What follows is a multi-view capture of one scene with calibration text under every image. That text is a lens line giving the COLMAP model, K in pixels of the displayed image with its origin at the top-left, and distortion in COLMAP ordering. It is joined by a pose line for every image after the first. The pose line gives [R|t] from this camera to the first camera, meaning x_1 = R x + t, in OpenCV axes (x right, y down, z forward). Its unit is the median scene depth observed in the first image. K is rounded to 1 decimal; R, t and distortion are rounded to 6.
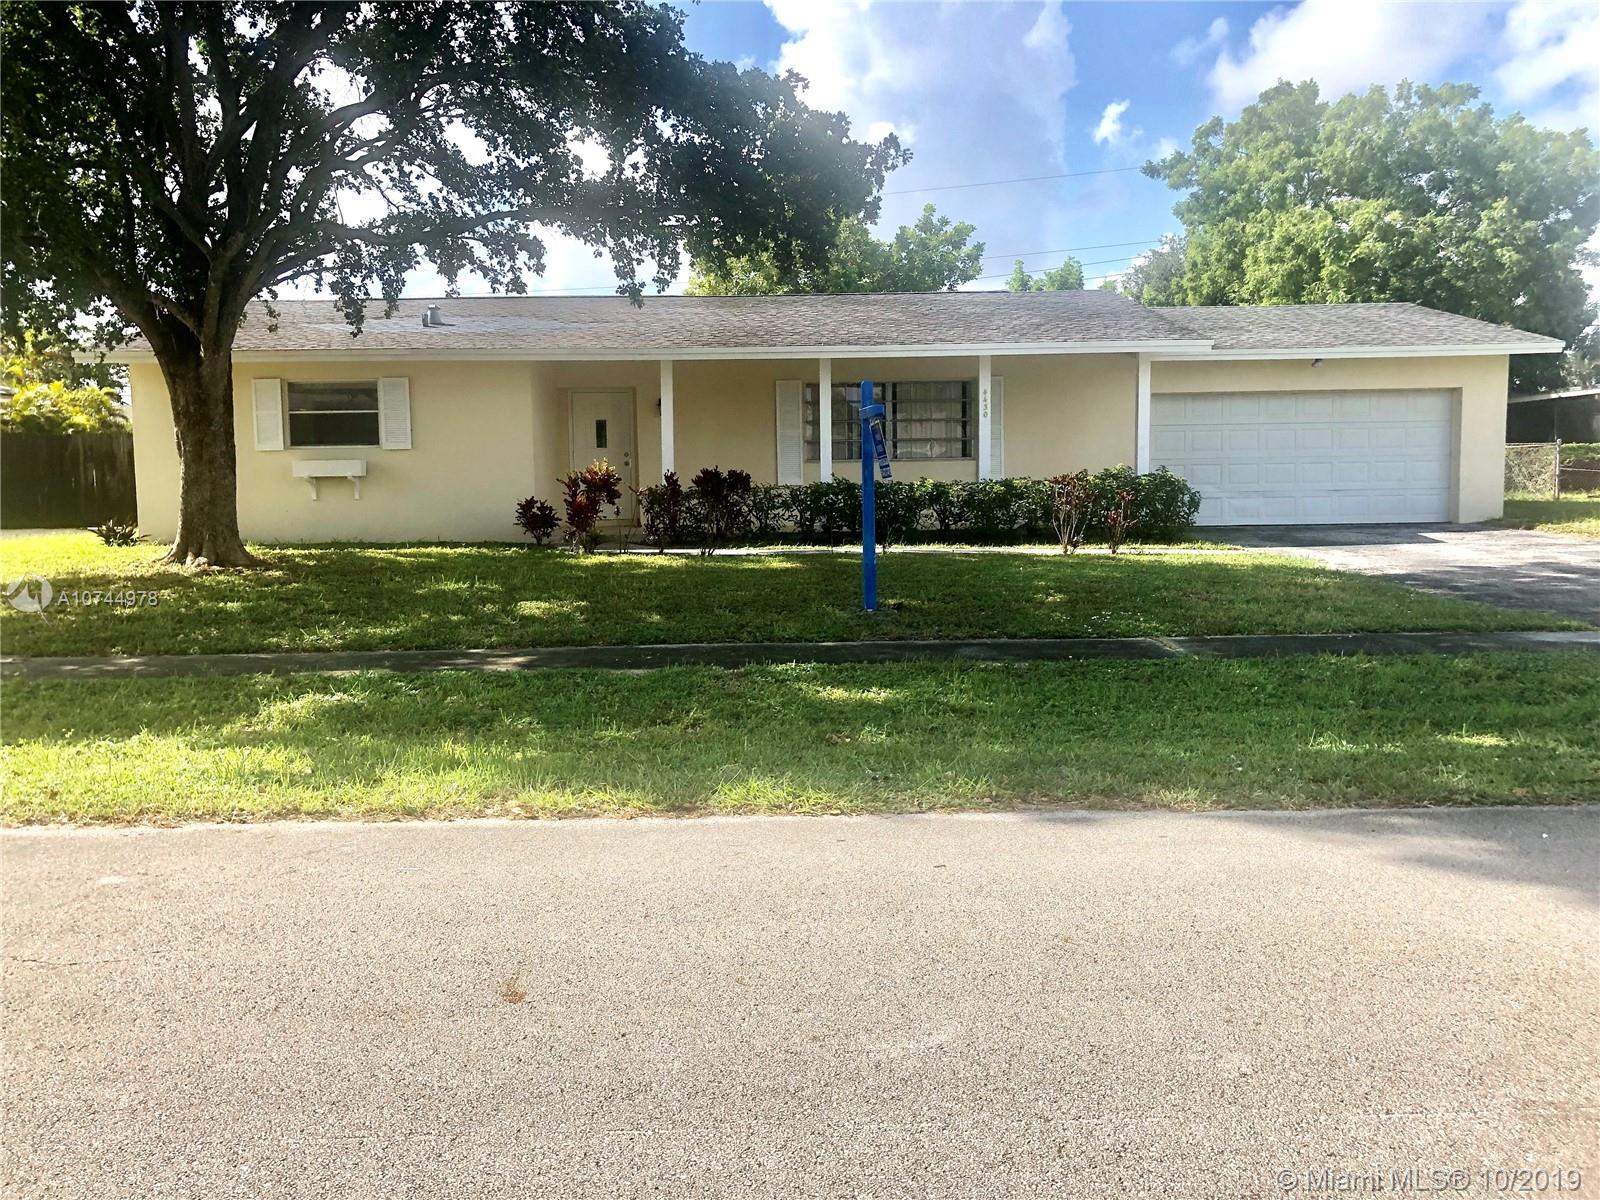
lens RADIAL K [[1310.4, 0, 800.2], [0, 1310.4, 592.9], [0, 0, 1]] dist [0.056479, -0.066156]
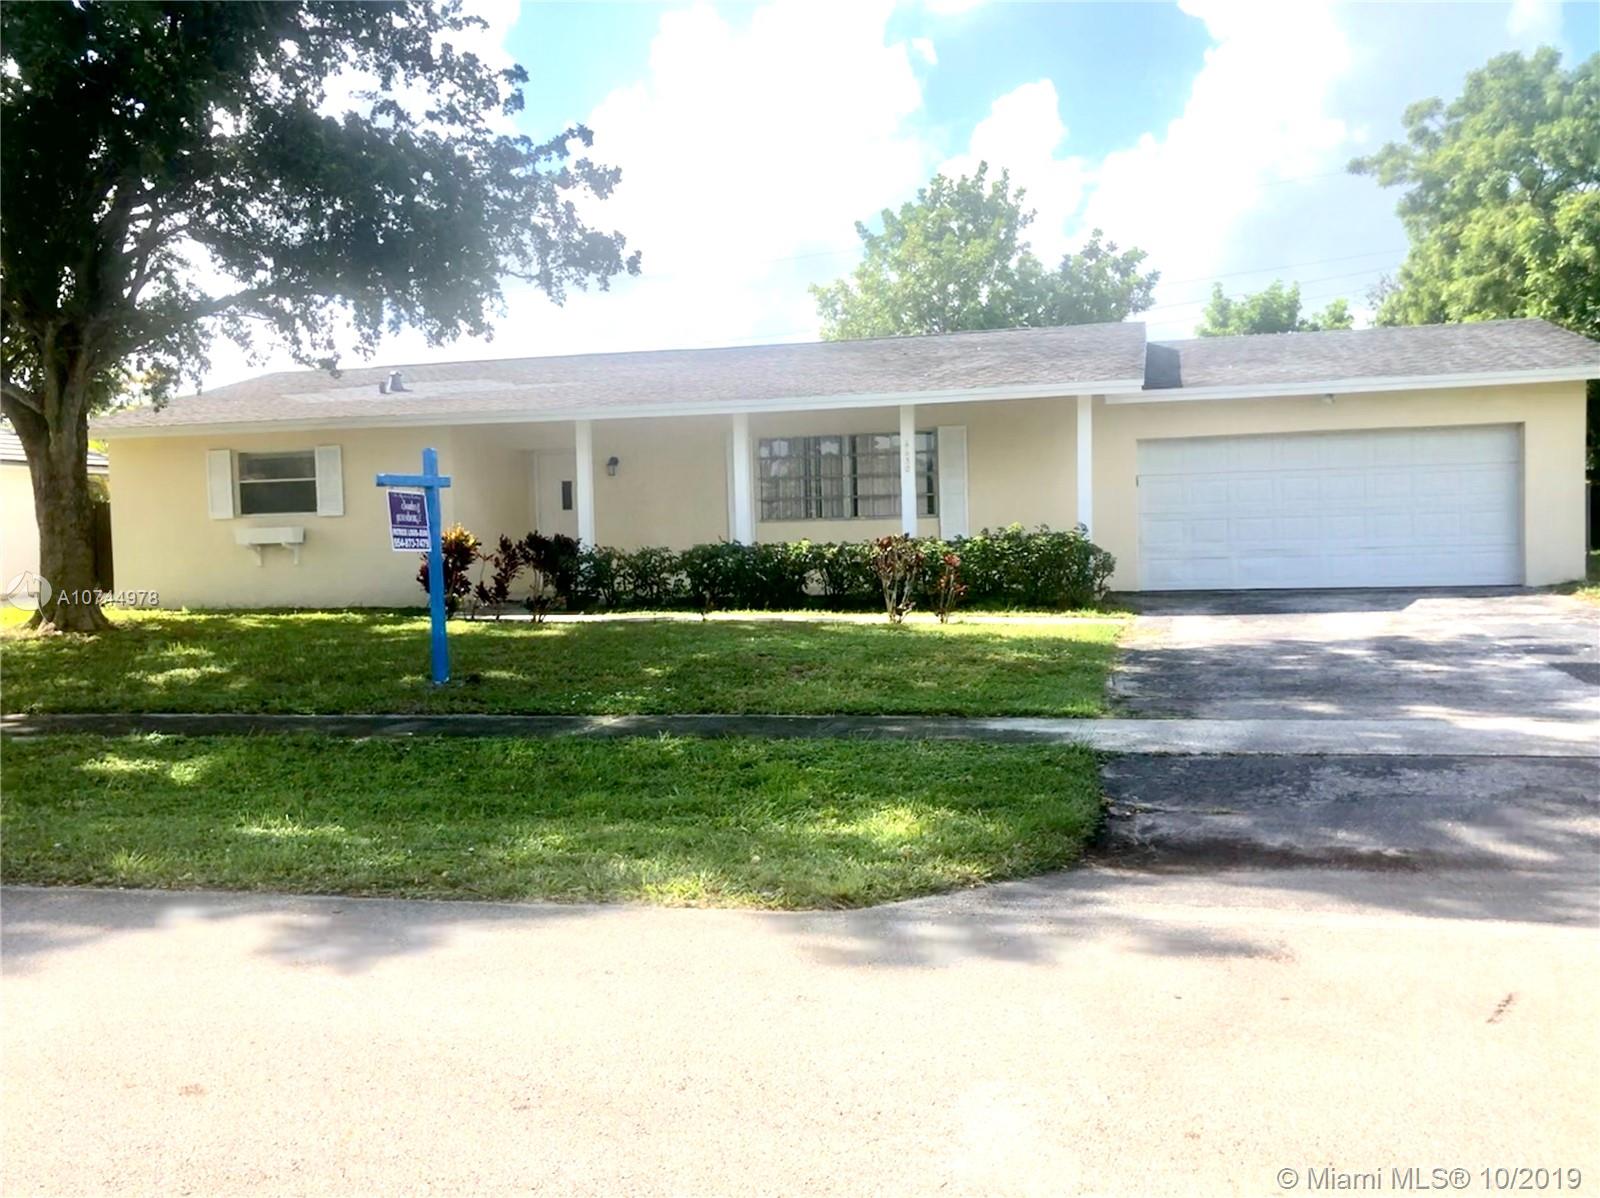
lens RADIAL K [[1433.2, 0, 800.0], [0, 1433.2, 599.0], [0, 0, 1]] dist [0.078590, -0.096428]
pose [[0.966255, 0.000981, -0.257585, 0.333073], [-0.011060, 0.999228, -0.037685, -0.006381], [0.257349, 0.039262, 0.965520, 0.015778]]
